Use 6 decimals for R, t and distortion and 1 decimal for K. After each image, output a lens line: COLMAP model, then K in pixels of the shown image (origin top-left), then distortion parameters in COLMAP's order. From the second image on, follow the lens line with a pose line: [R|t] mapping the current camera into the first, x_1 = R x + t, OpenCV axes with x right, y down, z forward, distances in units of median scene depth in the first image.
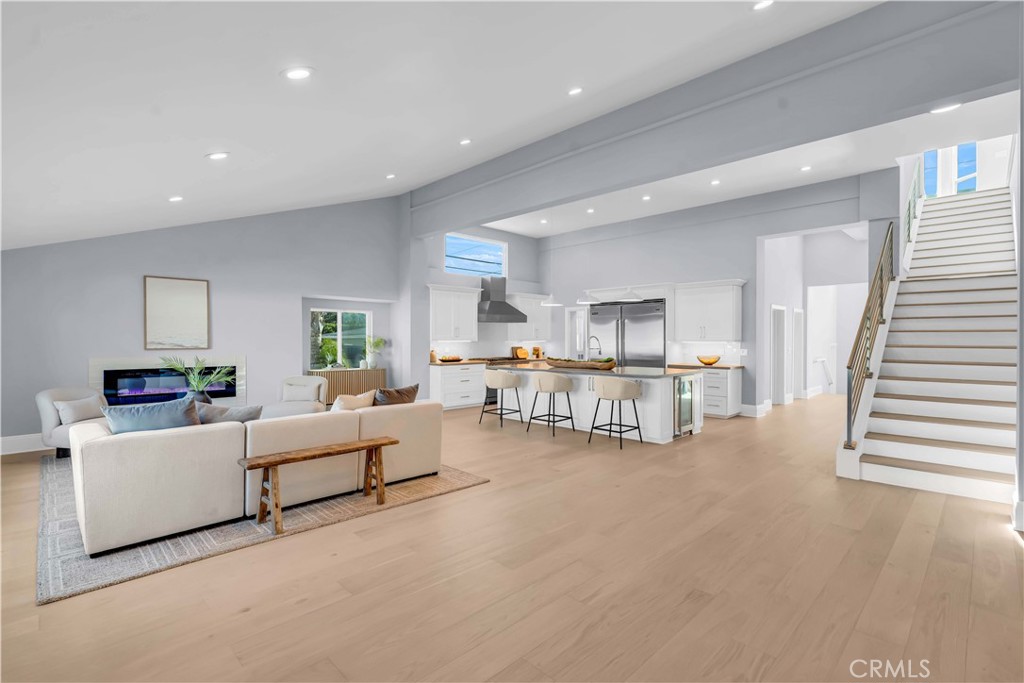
lens RADIAL K [[483.8, 0, 512.0], [0, 483.8, 341.5], [0, 0, 1]] dist [0.000617, 0.000047]
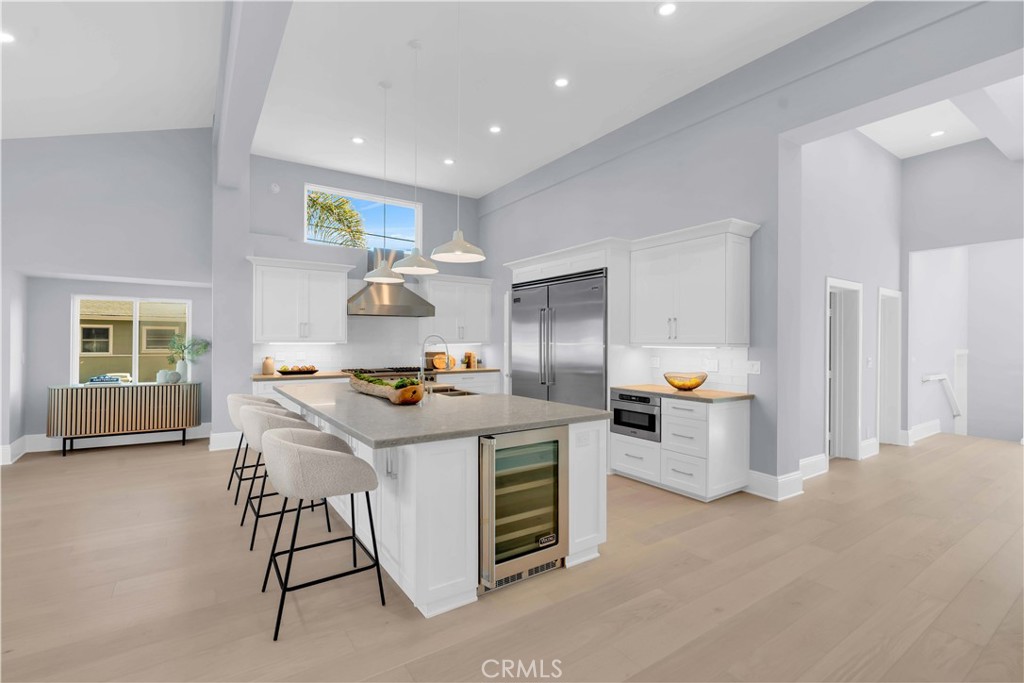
lens RADIAL K [[464.7, 0, 512.3], [0, 464.7, 343.7], [0, 0, 1]] dist [0.000291, 0.000408]
pose [[0.983131, 0.004096, -0.182858, 0.287106], [-0.004588, 0.999987, -0.002265, -0.000373], [0.182846, 0.003065, 0.983137, 0.427539]]
